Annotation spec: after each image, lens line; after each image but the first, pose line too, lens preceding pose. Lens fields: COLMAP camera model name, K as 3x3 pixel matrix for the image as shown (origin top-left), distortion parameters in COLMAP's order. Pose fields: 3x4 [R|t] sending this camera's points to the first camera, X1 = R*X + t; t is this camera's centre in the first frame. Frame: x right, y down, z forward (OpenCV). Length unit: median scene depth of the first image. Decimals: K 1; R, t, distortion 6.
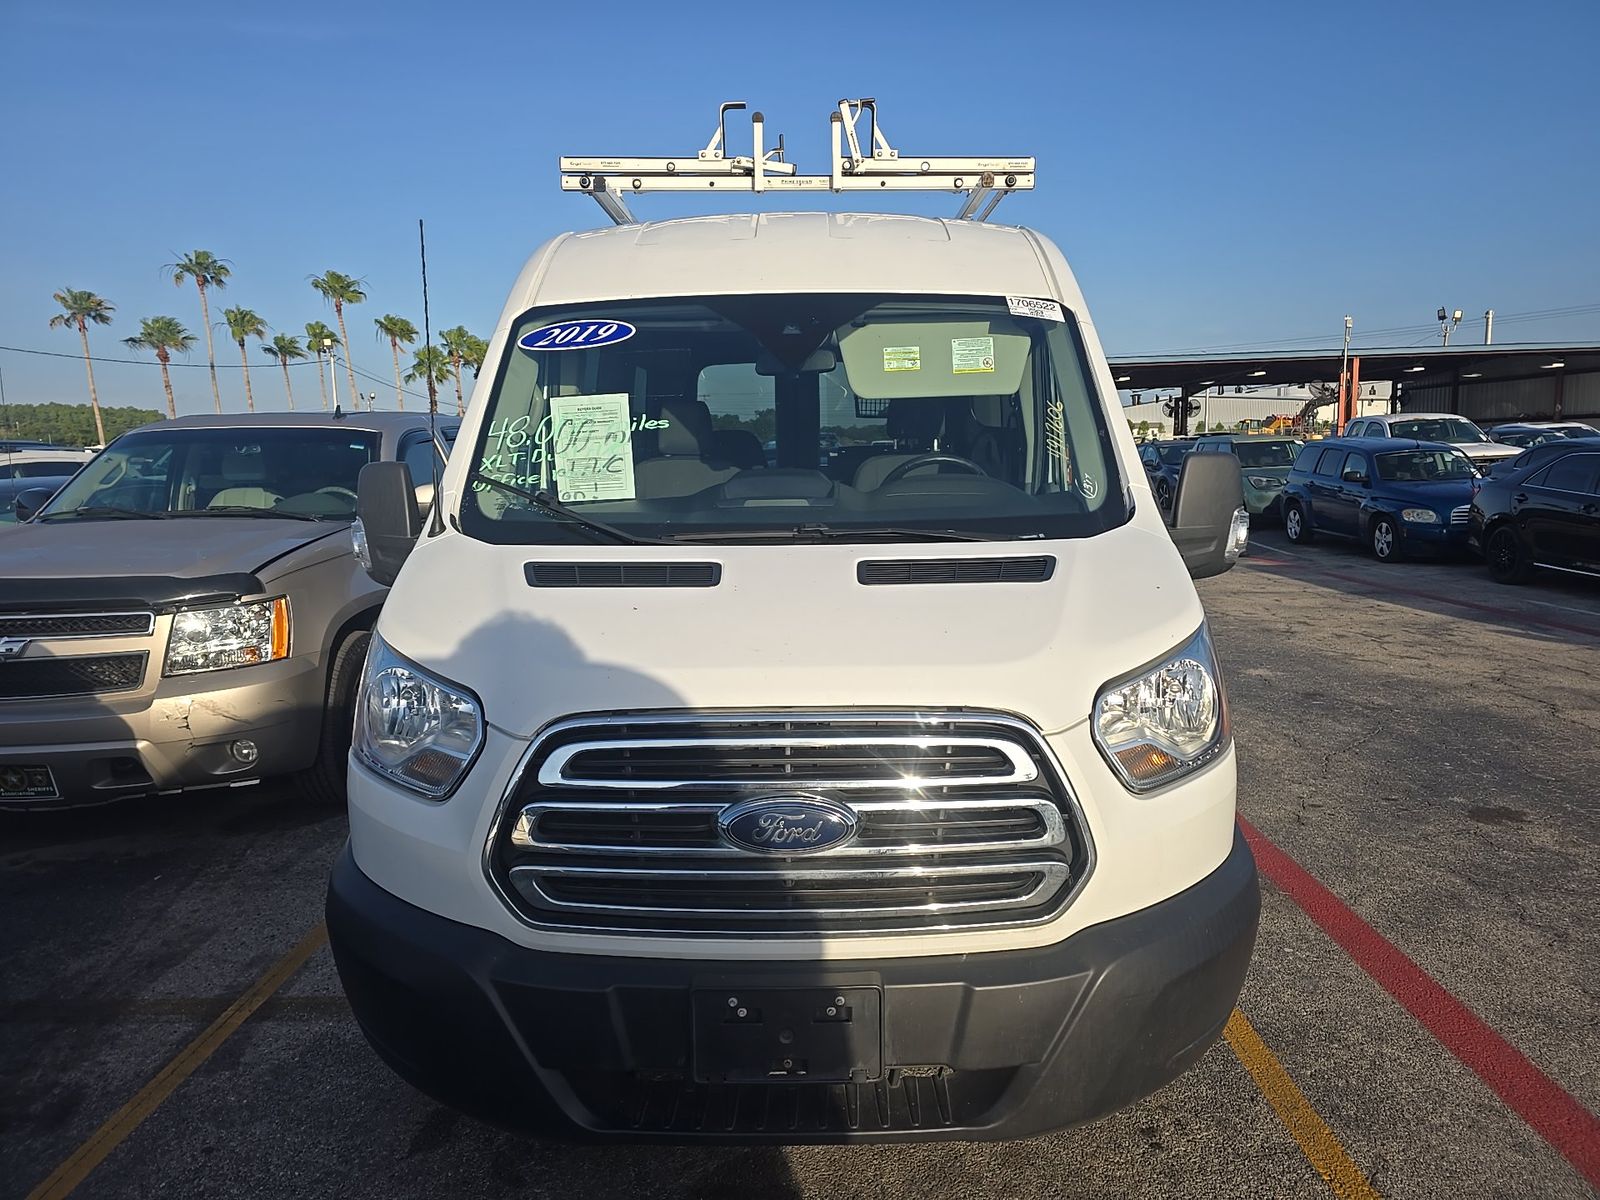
lens RADIAL K [[1074.2, 0, 803.5], [0, 1074.2, 595.9], [0, 0, 1]] dist [0.047059, -0.029303]
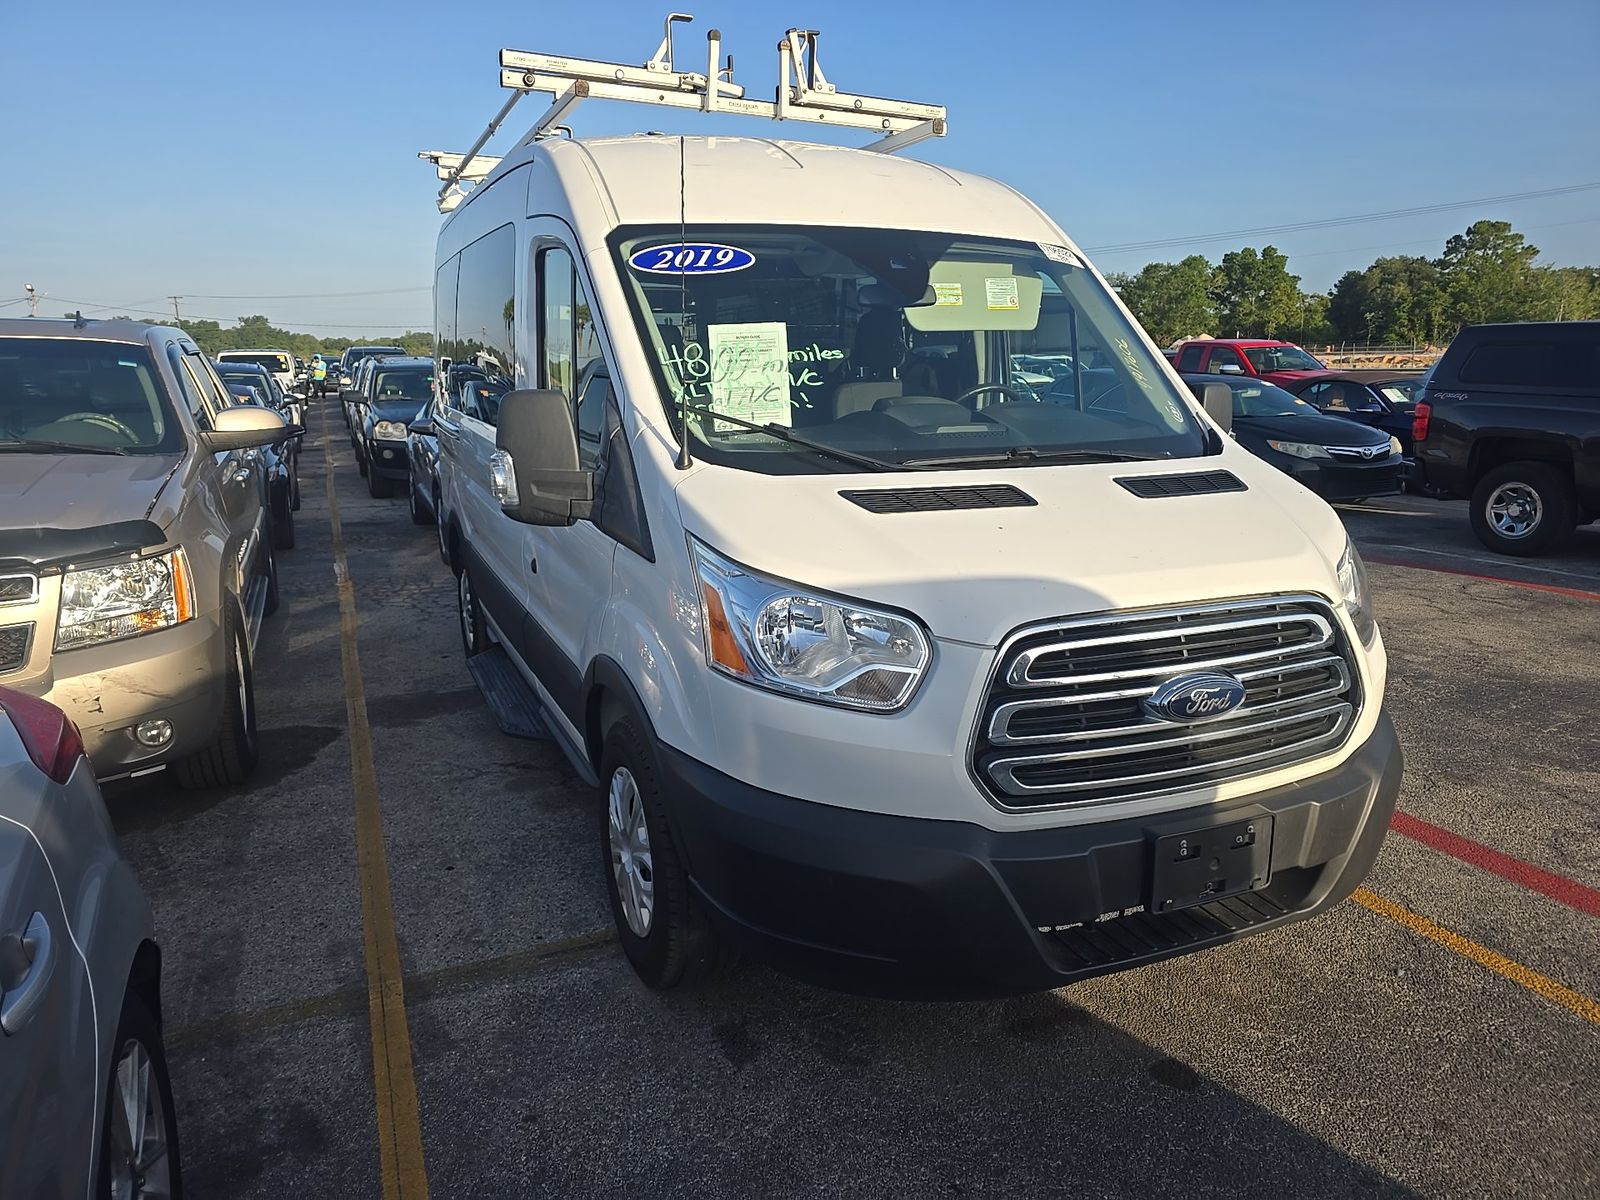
lens RADIAL K [[1074.2, 0, 802.3], [0, 1074.2, 593.9], [0, 0, 1]] dist [0.047059, -0.029303]
pose [[0.910799, -0.073969, 0.406171, -0.510195], [0.044863, 0.995726, 0.080734, -0.012353], [-0.410406, -0.055310, 0.910224, 0.045230]]
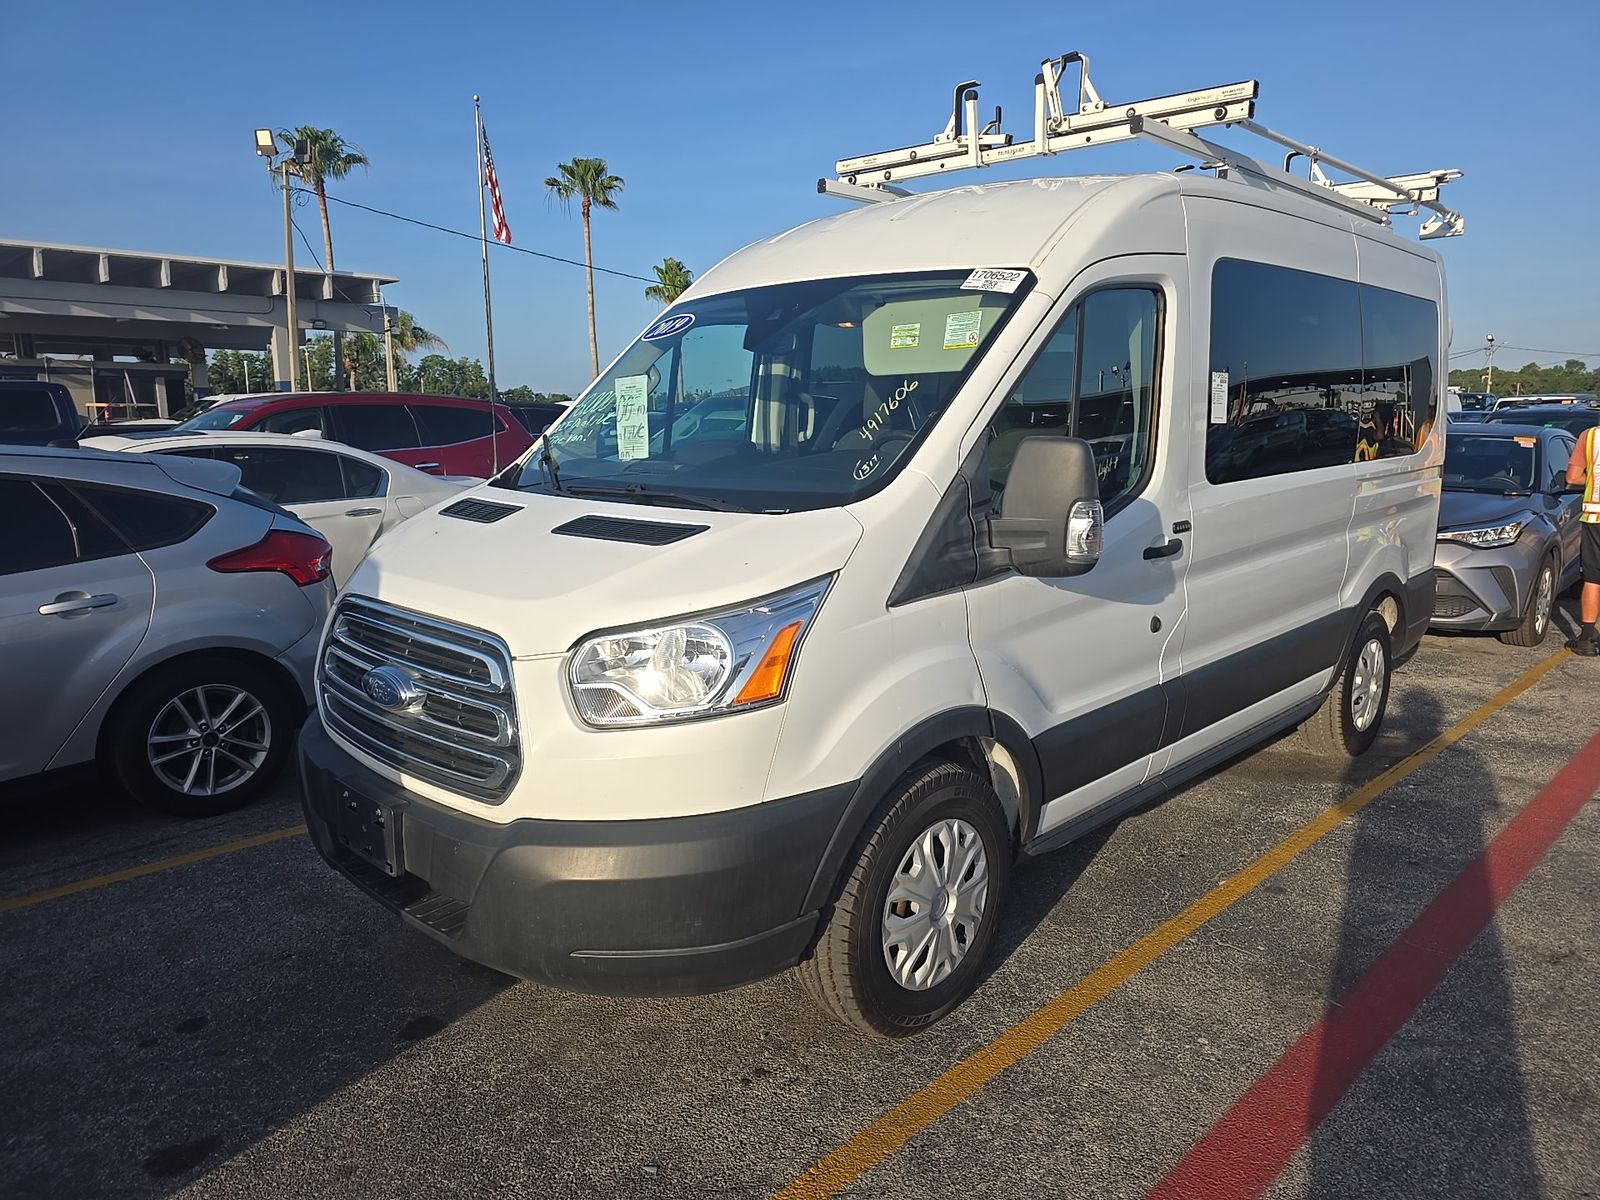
lens RADIAL K [[1074.2, 0, 798.8], [0, 1074.2, 592.3], [0, 0, 1]] dist [0.047059, -0.029303]
pose [[0.720936, 0.130059, -0.680688, 0.751197], [-0.104700, 0.991398, 0.078535, -0.046908], [0.685047, 0.014649, 0.728352, 0.180754]]
